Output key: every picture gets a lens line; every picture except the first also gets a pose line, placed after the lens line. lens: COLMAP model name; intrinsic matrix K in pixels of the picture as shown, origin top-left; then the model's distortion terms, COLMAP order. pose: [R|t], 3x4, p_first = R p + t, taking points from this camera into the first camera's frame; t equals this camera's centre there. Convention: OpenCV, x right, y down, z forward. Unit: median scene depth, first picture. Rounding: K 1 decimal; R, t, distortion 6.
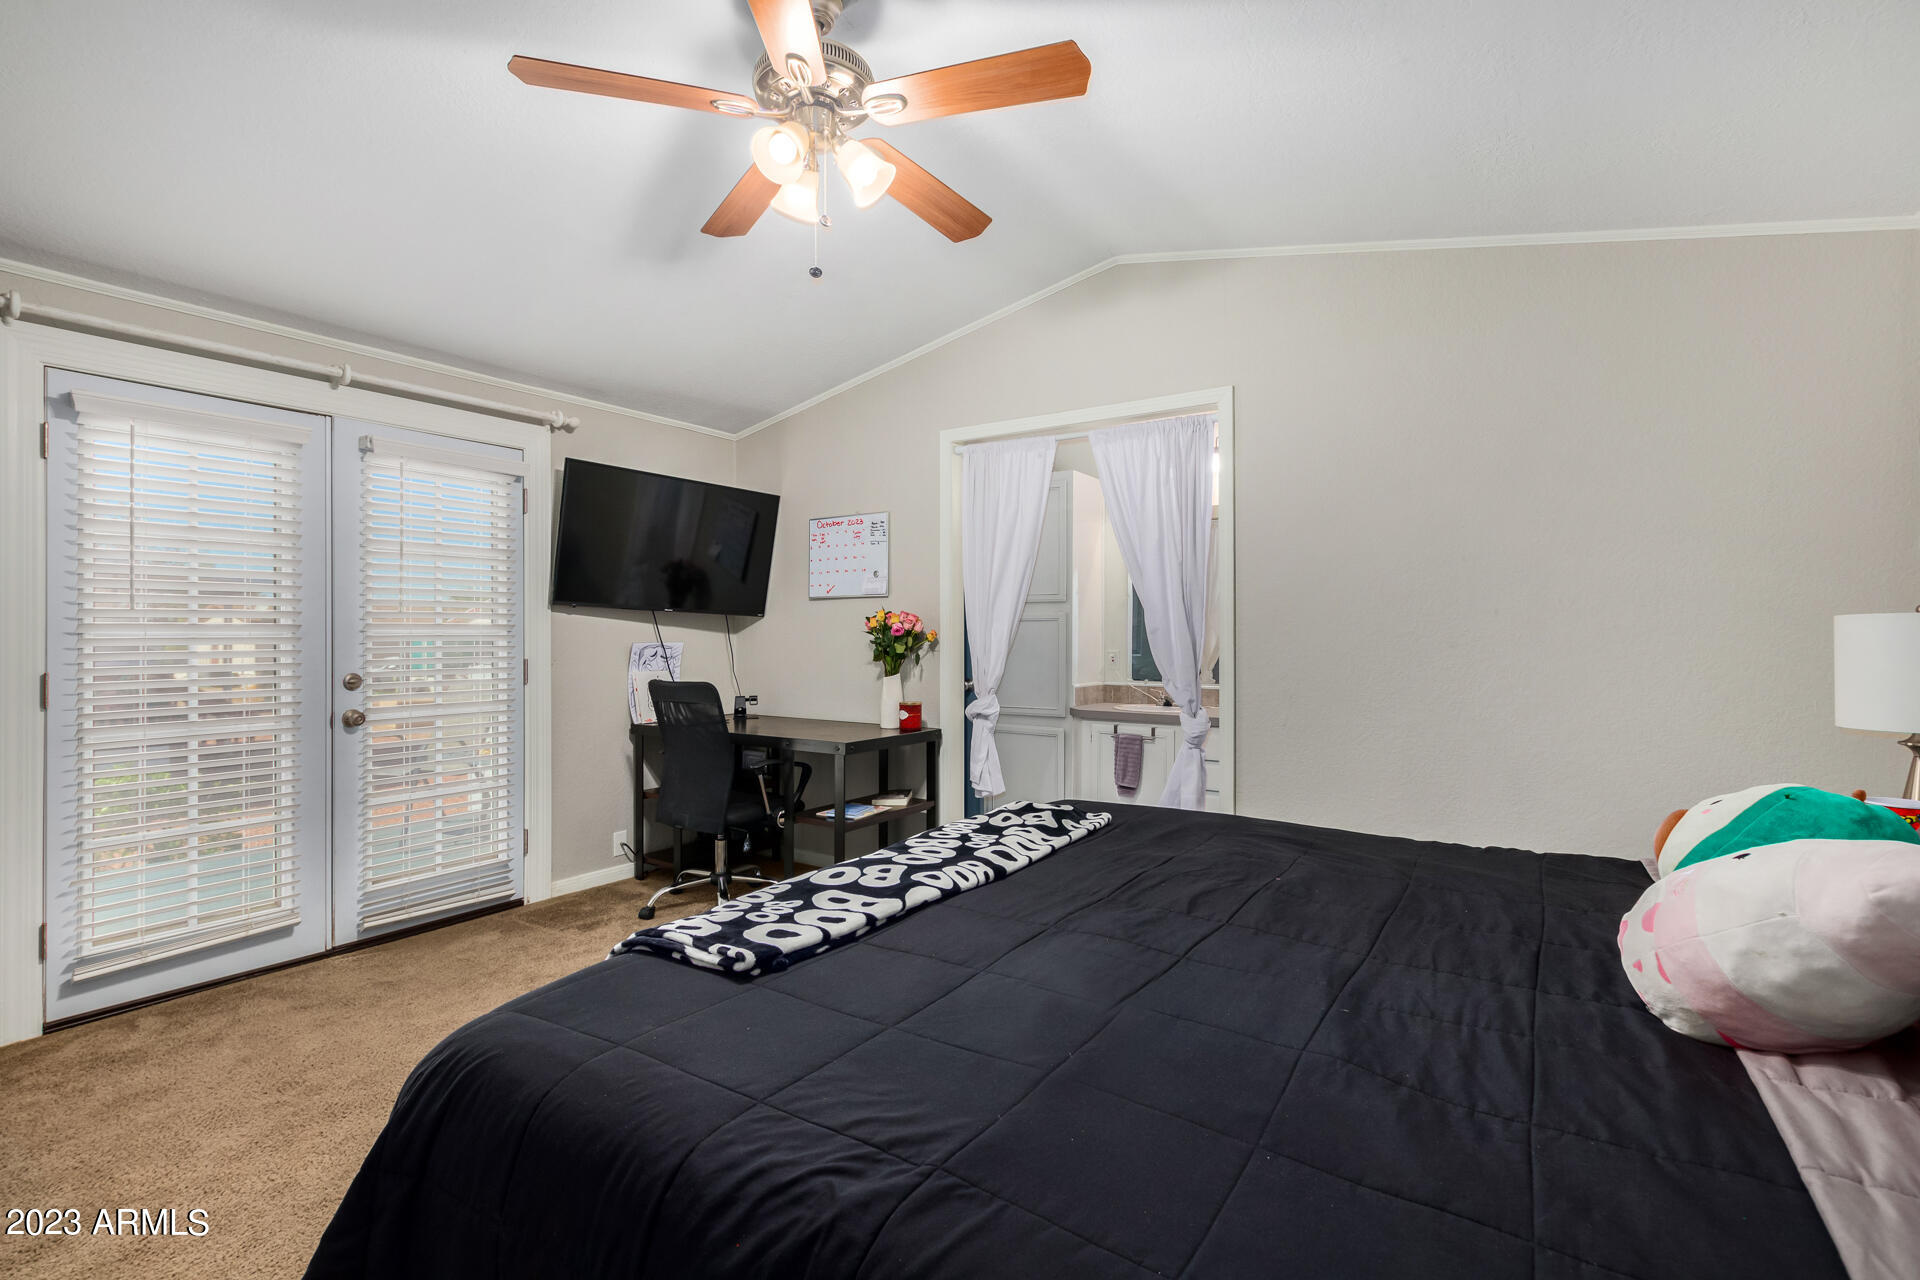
lens RADIAL K [[878.4, 0, 951.1], [0, 878.4, 635.1], [0, 0, 1]] dist [0.004137, -0.000790]
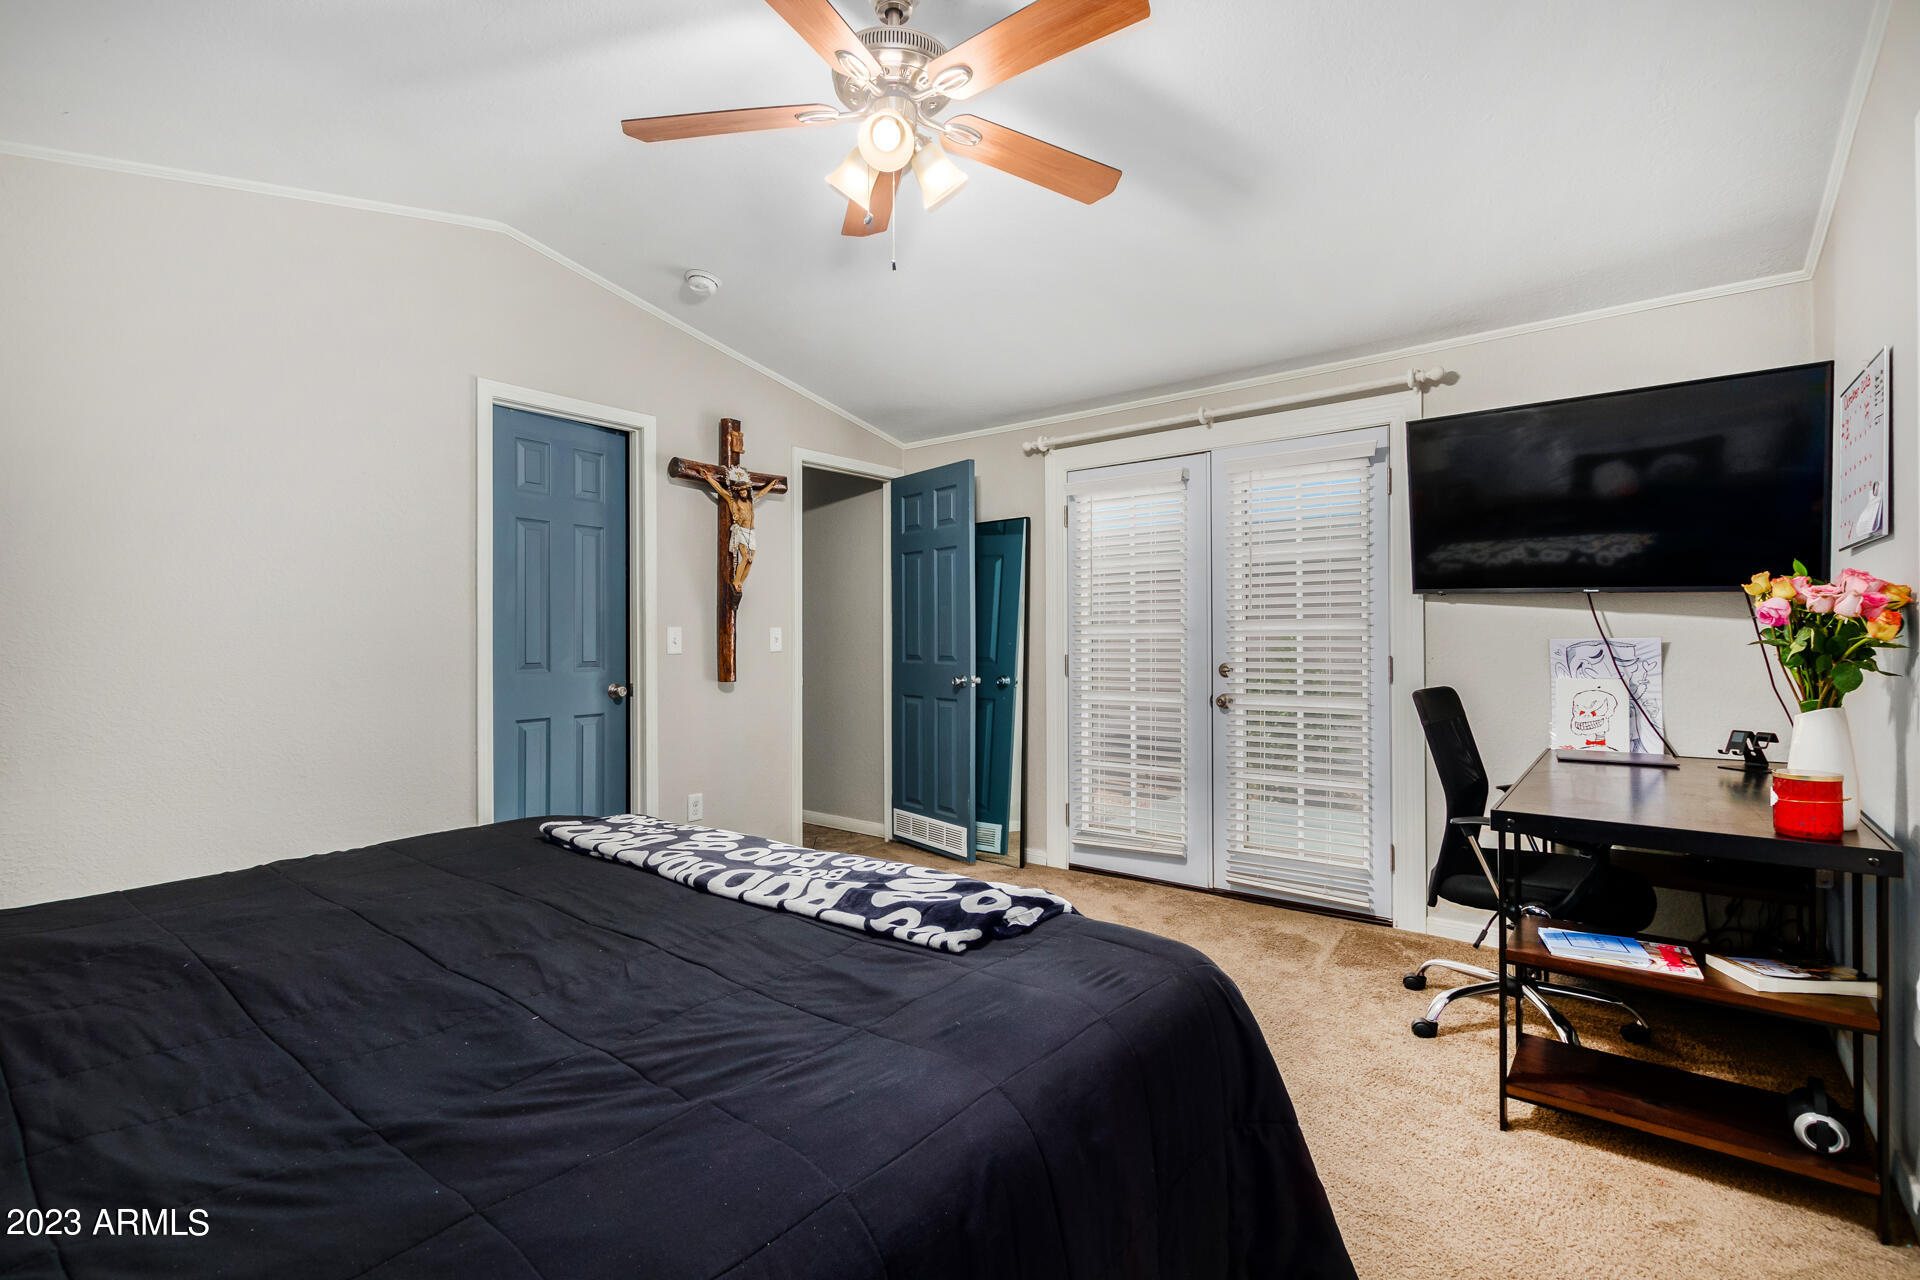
lens RADIAL K [[878.4, 0, 951.1], [0, 878.4, 635.1], [0, 0, 1]] dist [0.004137, -0.000790]
pose [[-0.076597, 0.001099, -0.997062, 0.566813], [0.008025, 0.999968, 0.000485, 0.002958], [0.997030, -0.007965, -0.076603, 0.779846]]
